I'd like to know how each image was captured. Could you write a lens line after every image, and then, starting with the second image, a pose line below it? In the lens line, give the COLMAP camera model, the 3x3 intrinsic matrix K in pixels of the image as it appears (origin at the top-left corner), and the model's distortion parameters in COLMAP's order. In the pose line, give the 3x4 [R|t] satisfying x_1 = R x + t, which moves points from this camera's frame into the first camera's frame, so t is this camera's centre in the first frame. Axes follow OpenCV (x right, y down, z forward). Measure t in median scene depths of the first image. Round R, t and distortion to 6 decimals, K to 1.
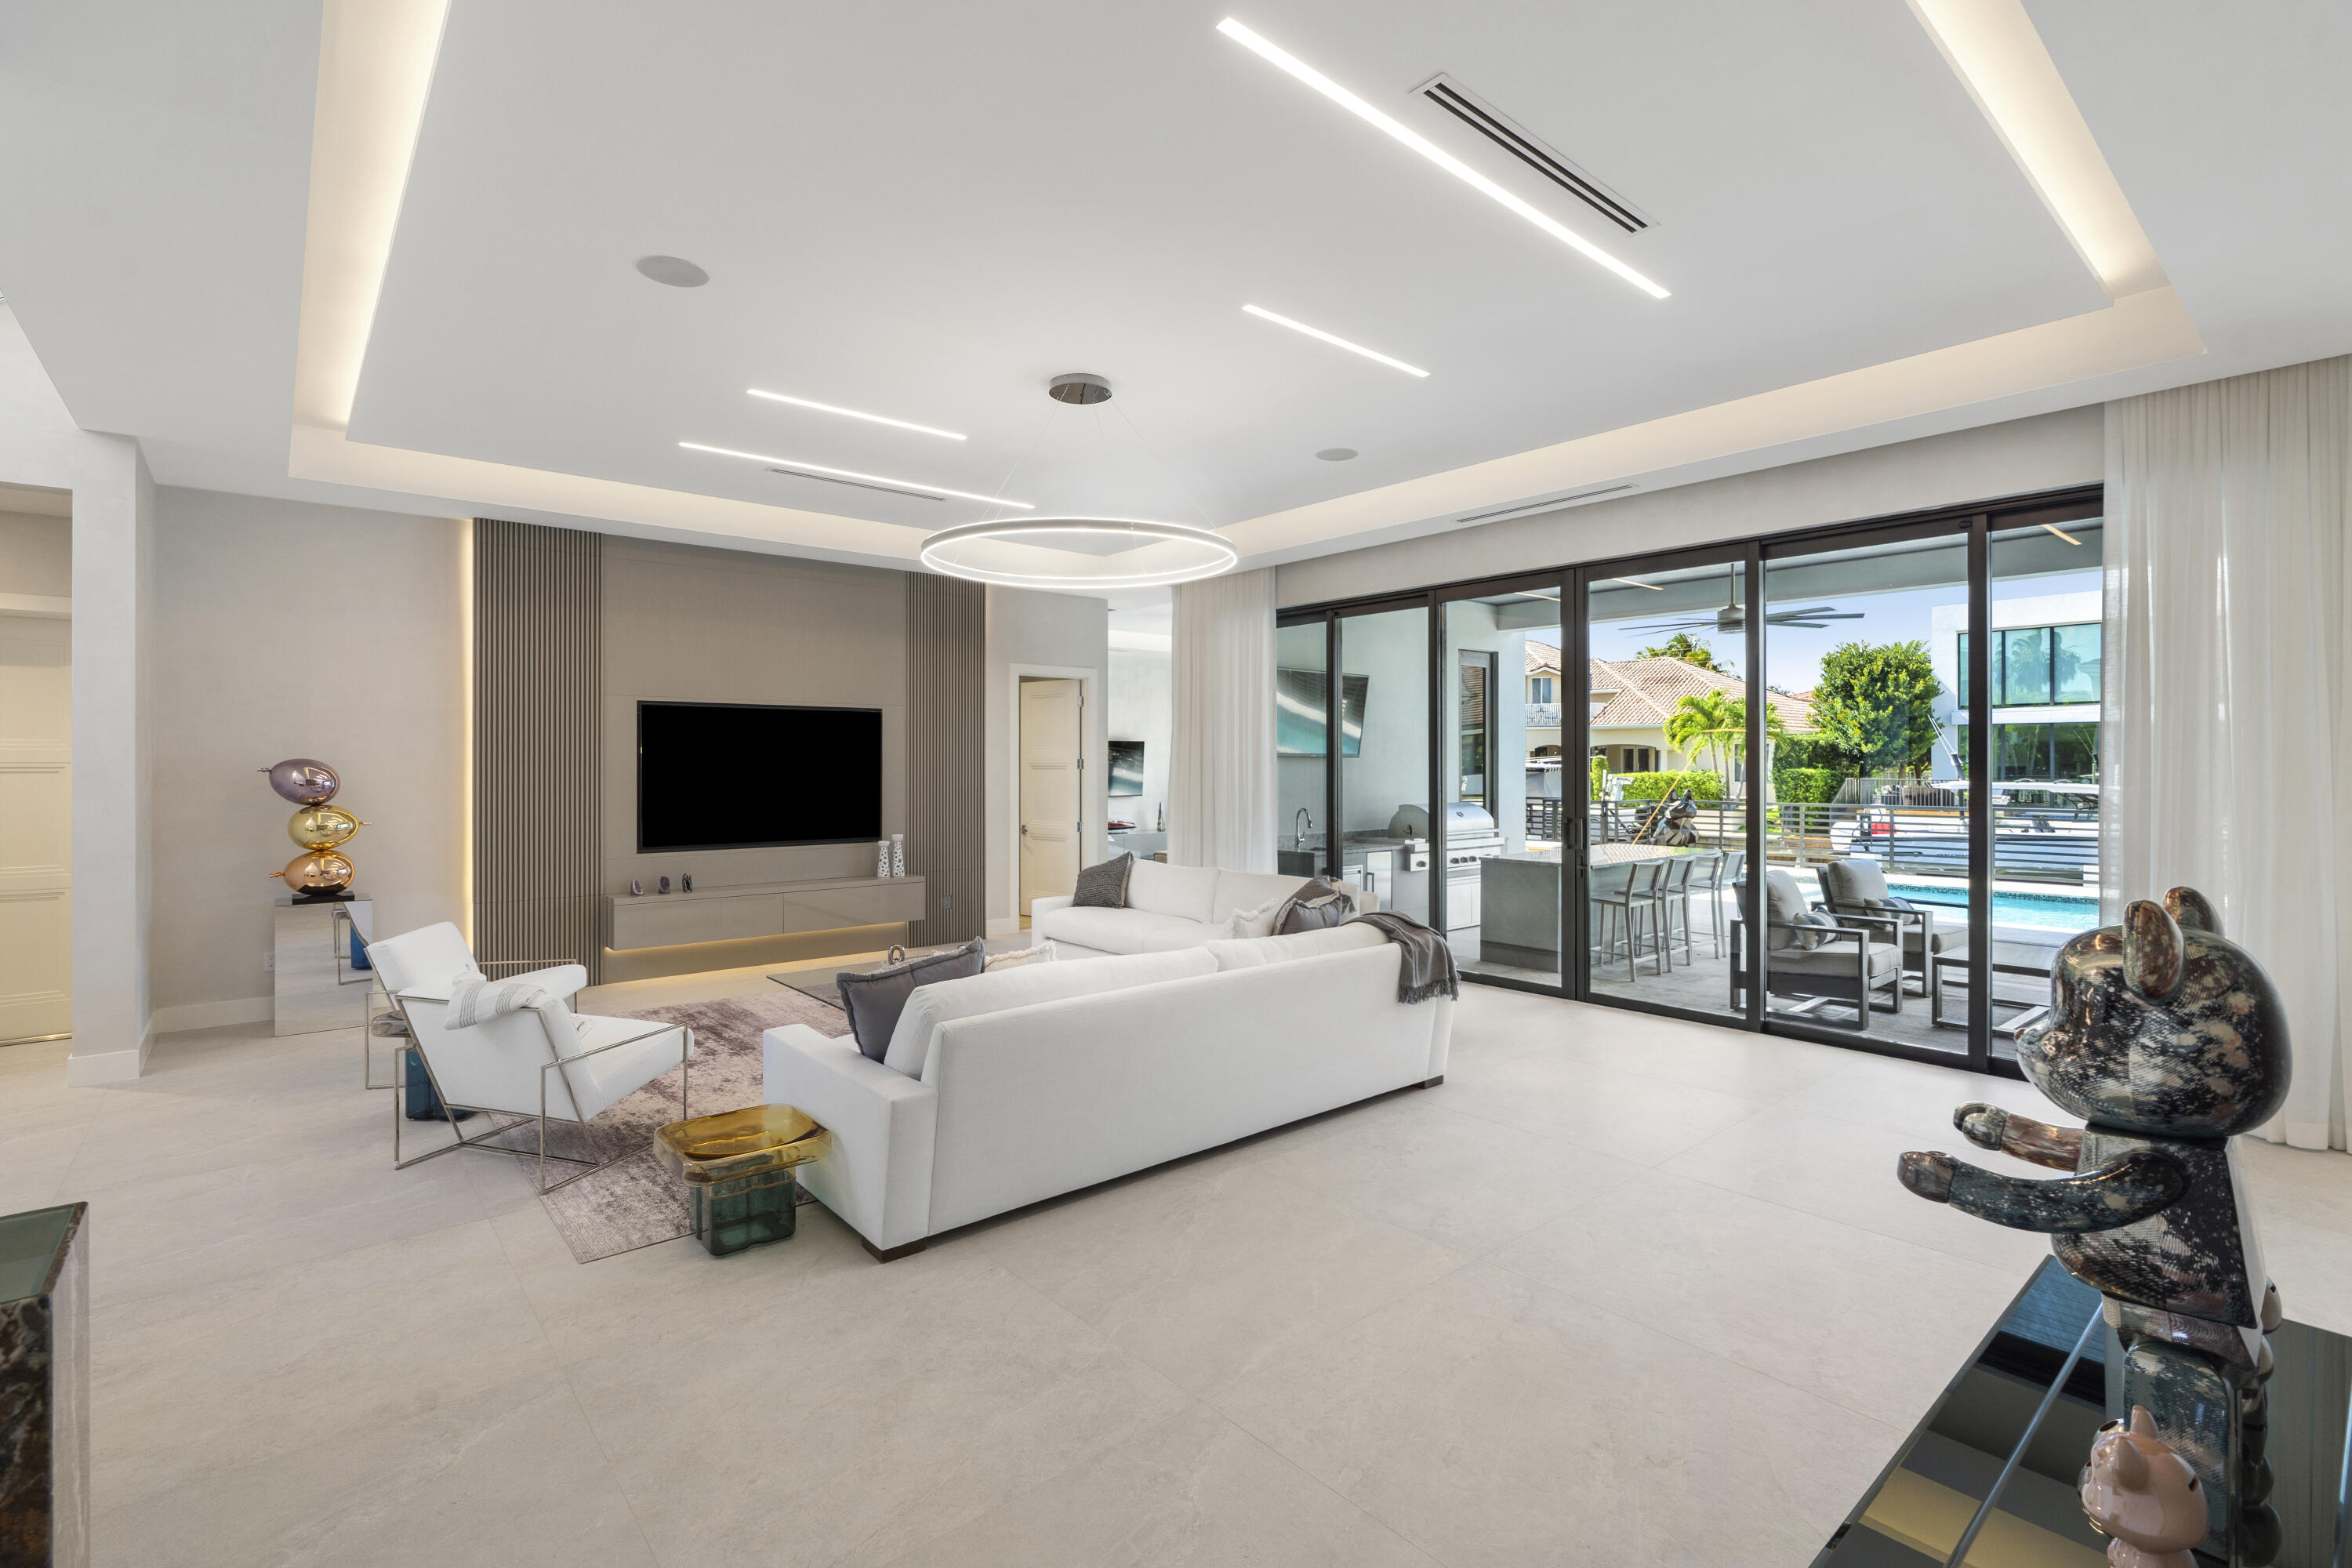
lens RADIAL K [[1069.7, 0, 1154.6], [0, 1069.7, 757.1], [0, 0, 1]] dist [-0.000625, 0.000351]
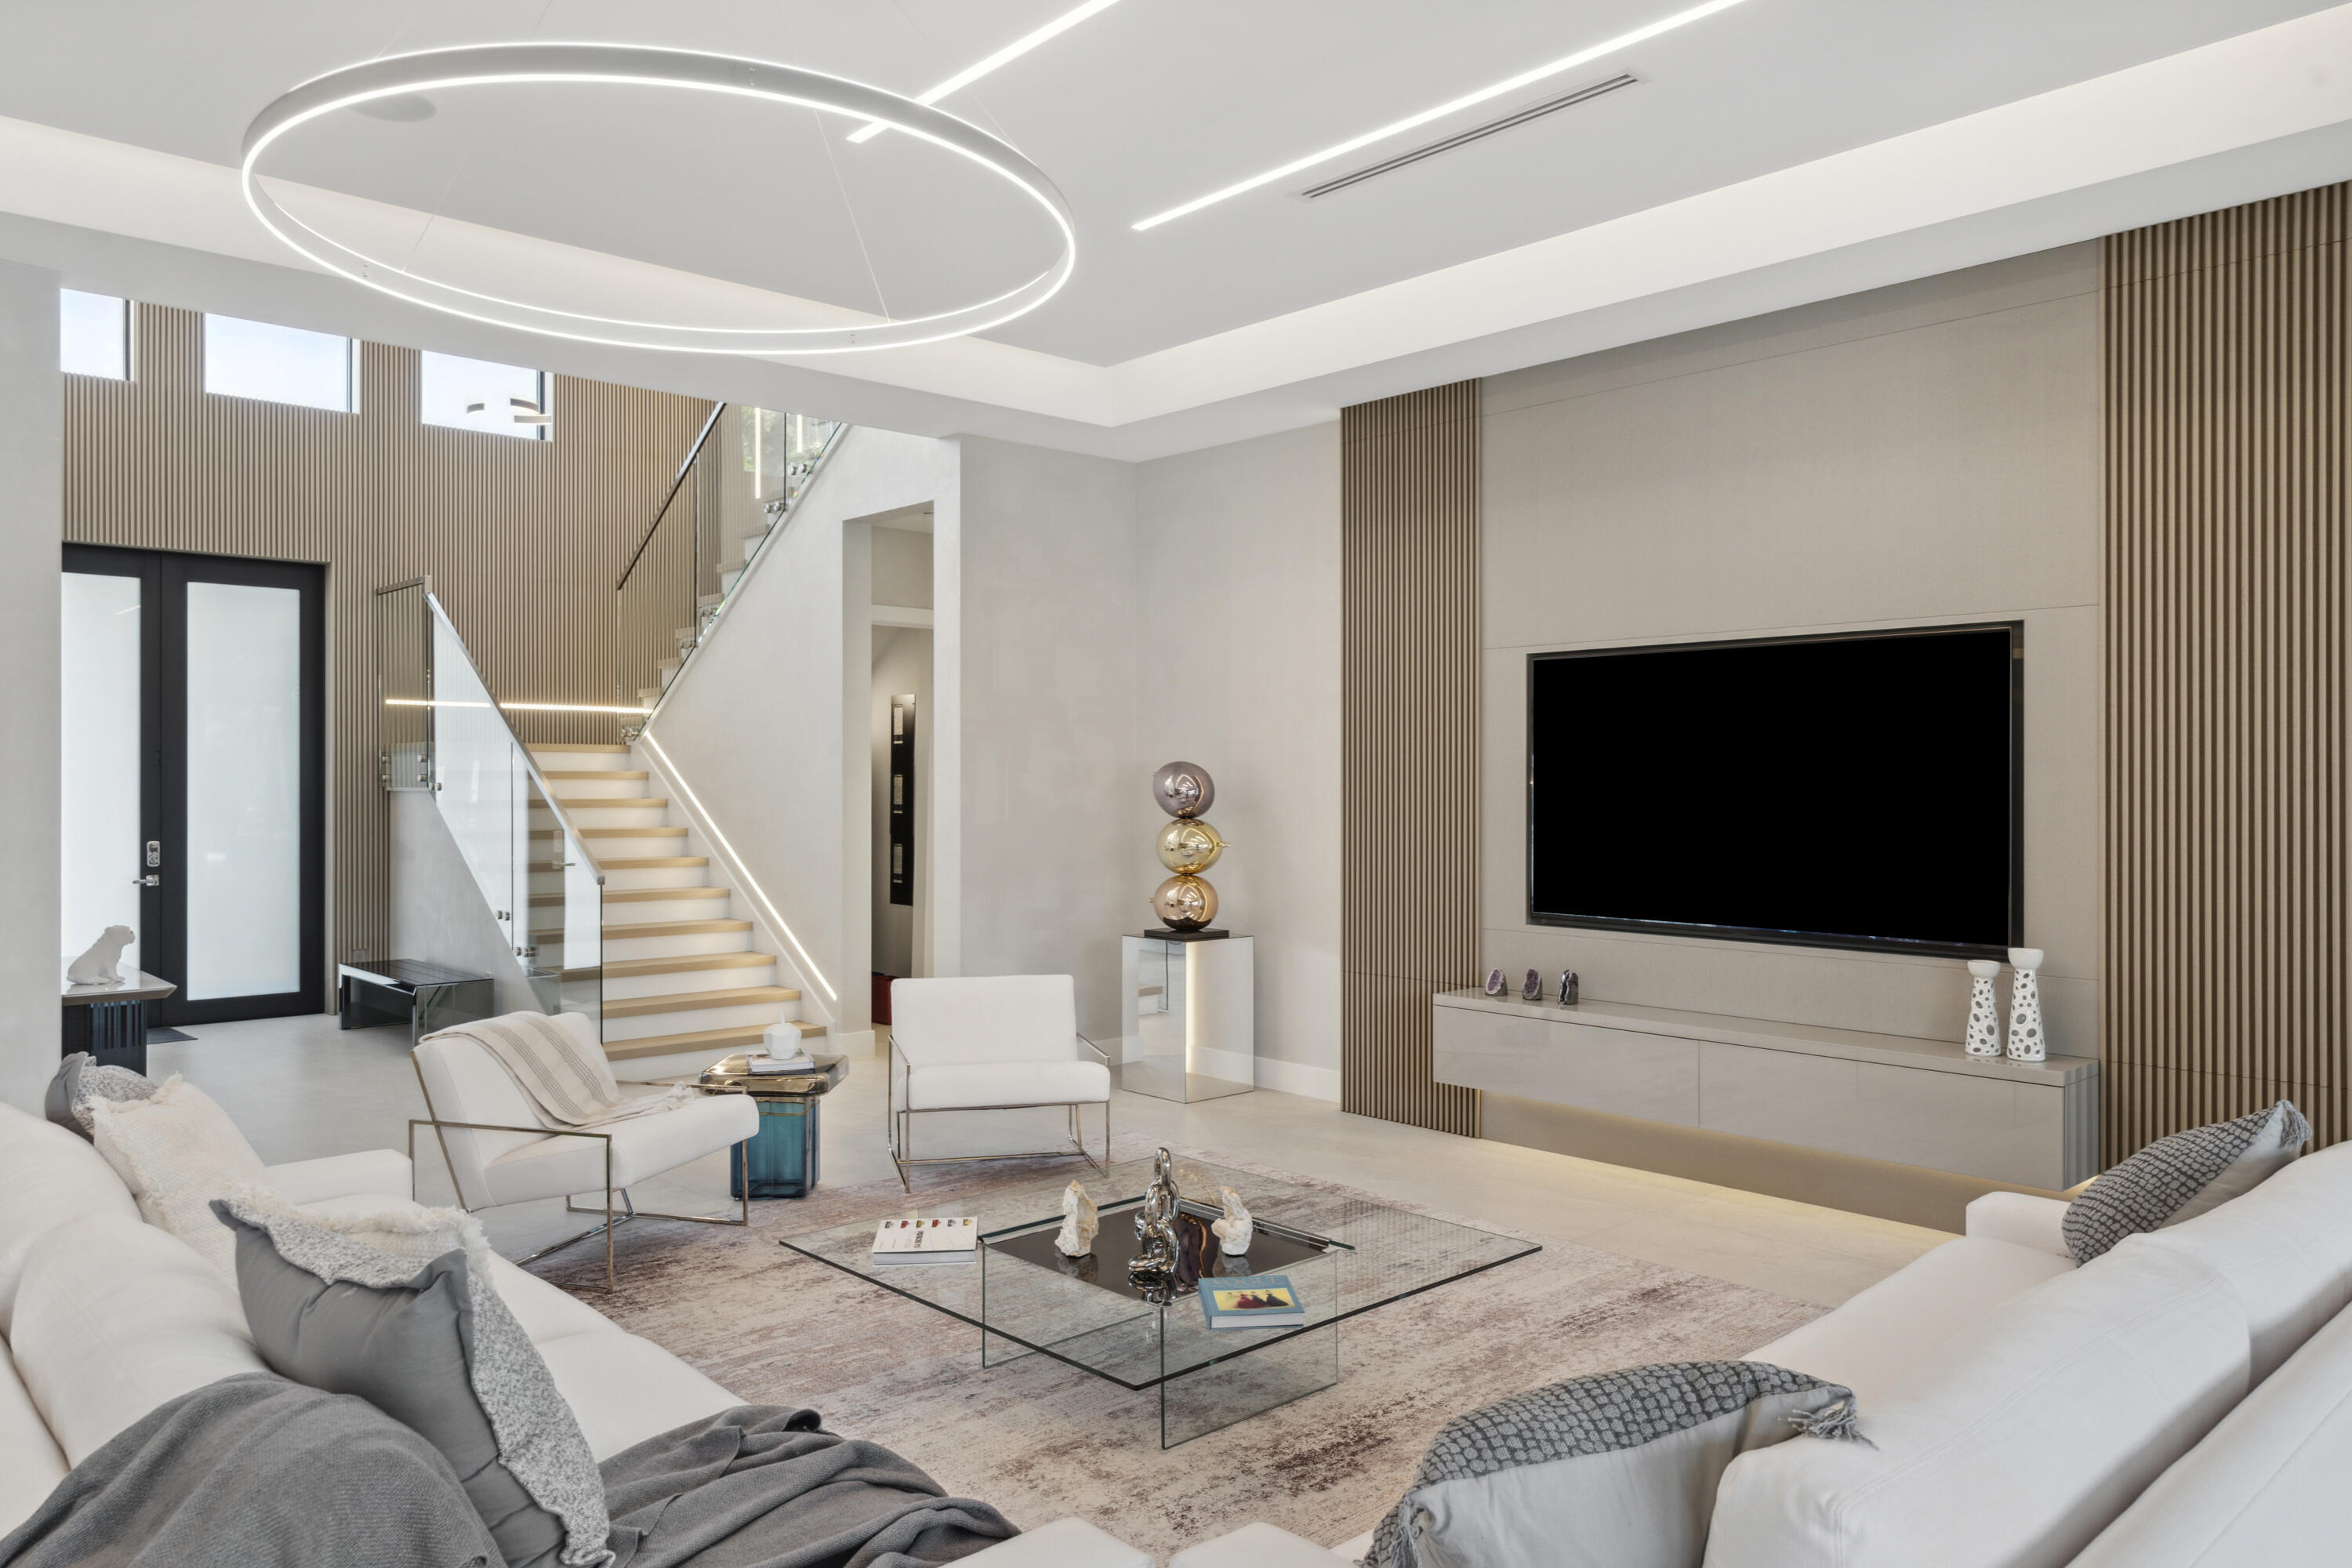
lens RADIAL K [[1593.8, 0, 1147.1], [0, 1593.8, 779.5], [0, 0, 1]] dist [0.017580, -0.001952]
pose [[0.042556, 0.001414, -0.999093, 0.315033], [0.005471, 0.999984, 0.001648, 0.009907], [0.999079, -0.005537, 0.042547, 0.677485]]
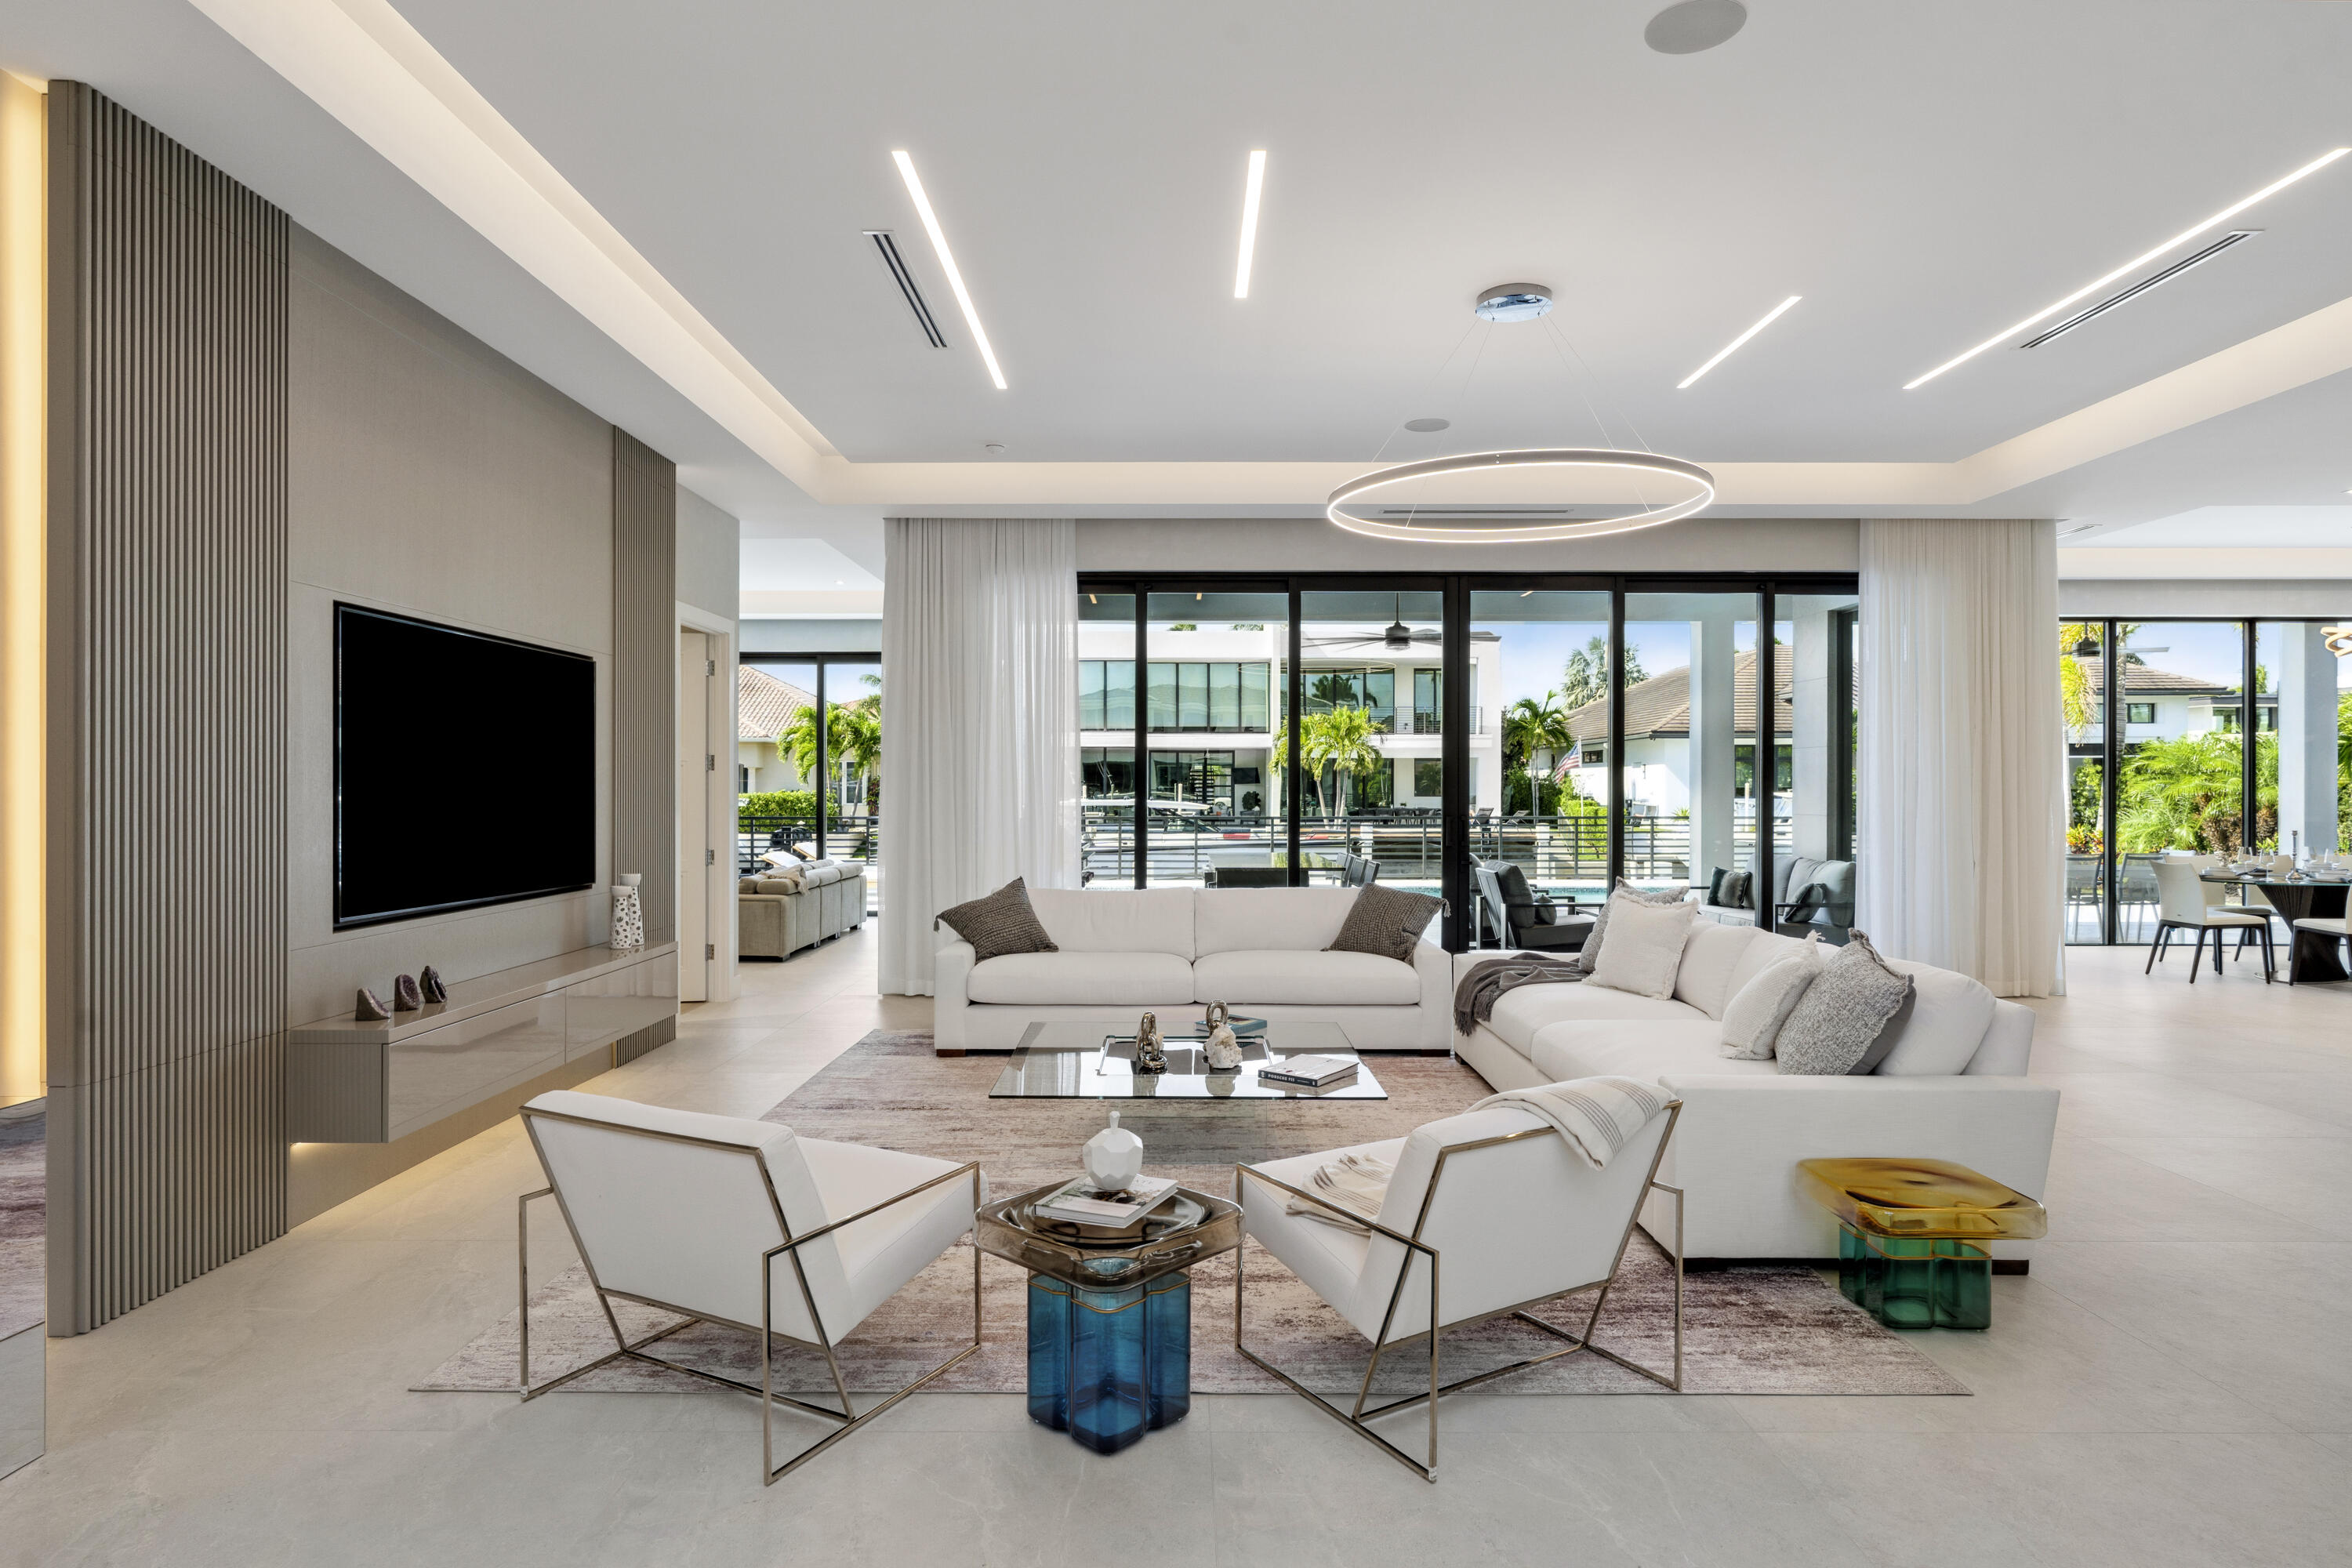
lens RADIAL K [[1302.4, 0, 1163.9], [0, 1302.4, 797.7], [0, 0, 1]] dist [-0.012756, -0.000329]
pose [[0.647284, -0.003786, 0.762240, -0.604938], [-0.007530, 0.999907, 0.011361, 0.020455], [-0.762212, -0.013093, 0.647195, 0.325455]]
